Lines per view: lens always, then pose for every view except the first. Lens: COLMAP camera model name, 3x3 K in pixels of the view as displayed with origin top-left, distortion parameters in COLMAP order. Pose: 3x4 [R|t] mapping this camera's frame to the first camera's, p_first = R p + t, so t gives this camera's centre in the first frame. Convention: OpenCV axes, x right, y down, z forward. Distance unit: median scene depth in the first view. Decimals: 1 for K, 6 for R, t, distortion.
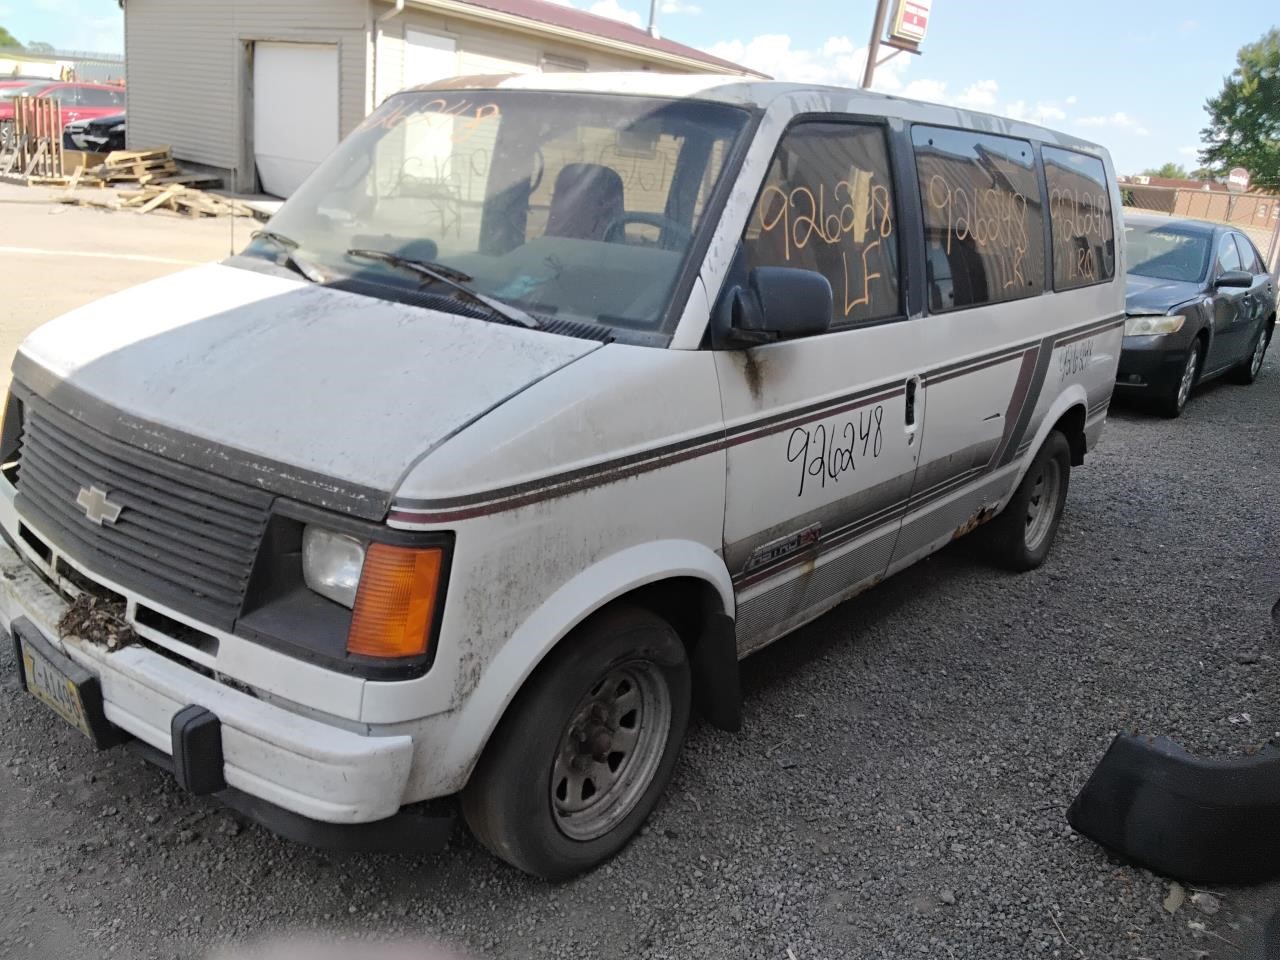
lens RADIAL K [[1013.2, 0, 640.0], [0, 1013.2, 480.0], [0, 0, 1]] dist [0.087576, -0.139705]
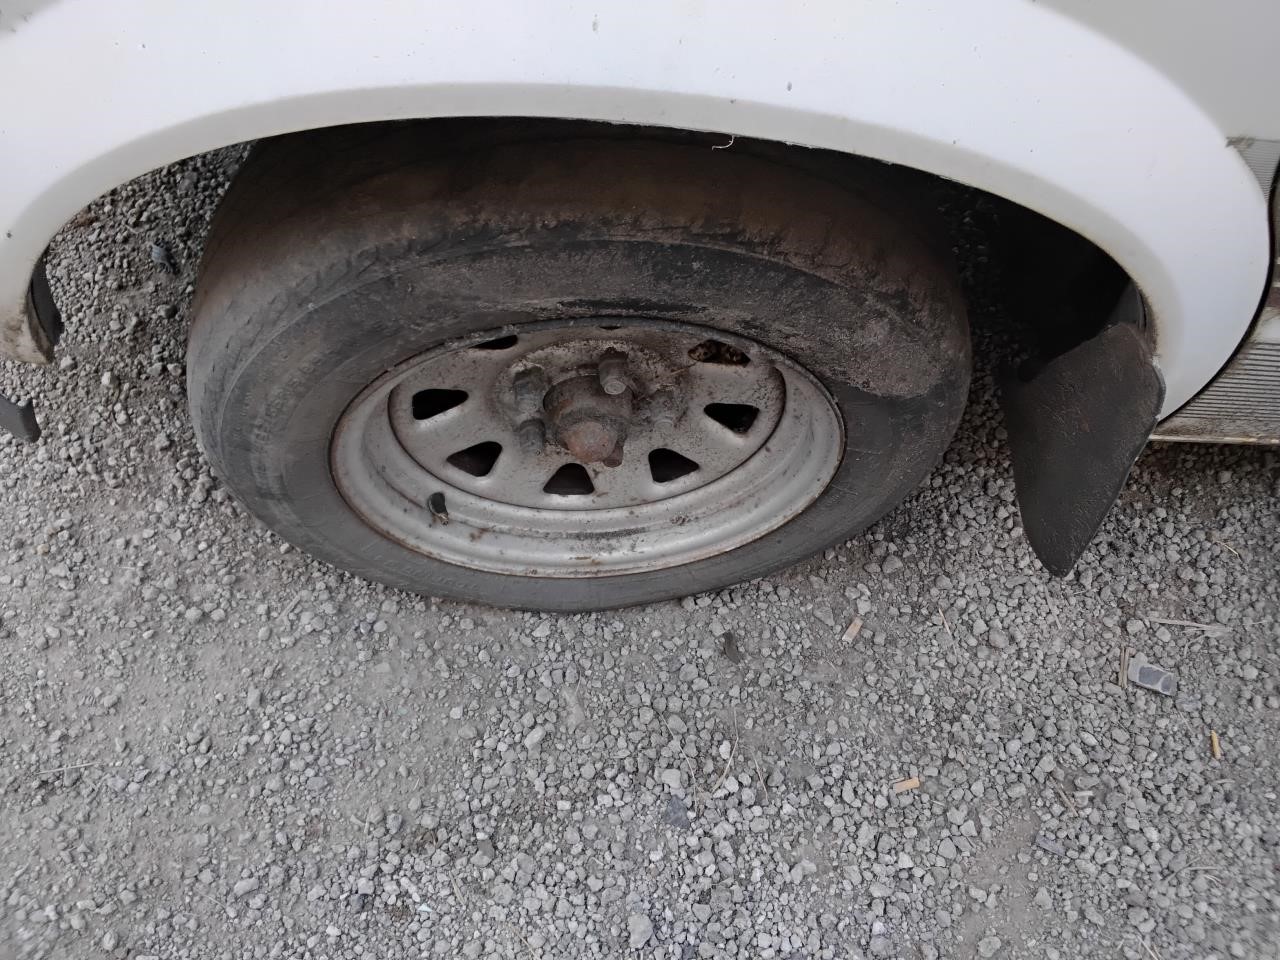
lens RADIAL K [[997.2, 0, 639.7], [0, 997.2, 482.2], [0, 0, 1]] dist [0.086657, -0.137753]
pose [[0.676408, 0.662204, -0.322426, 0.074401], [-0.307933, 0.651929, 0.692940, 0.008122], [0.669066, -0.369424, 0.644884, 0.556153]]
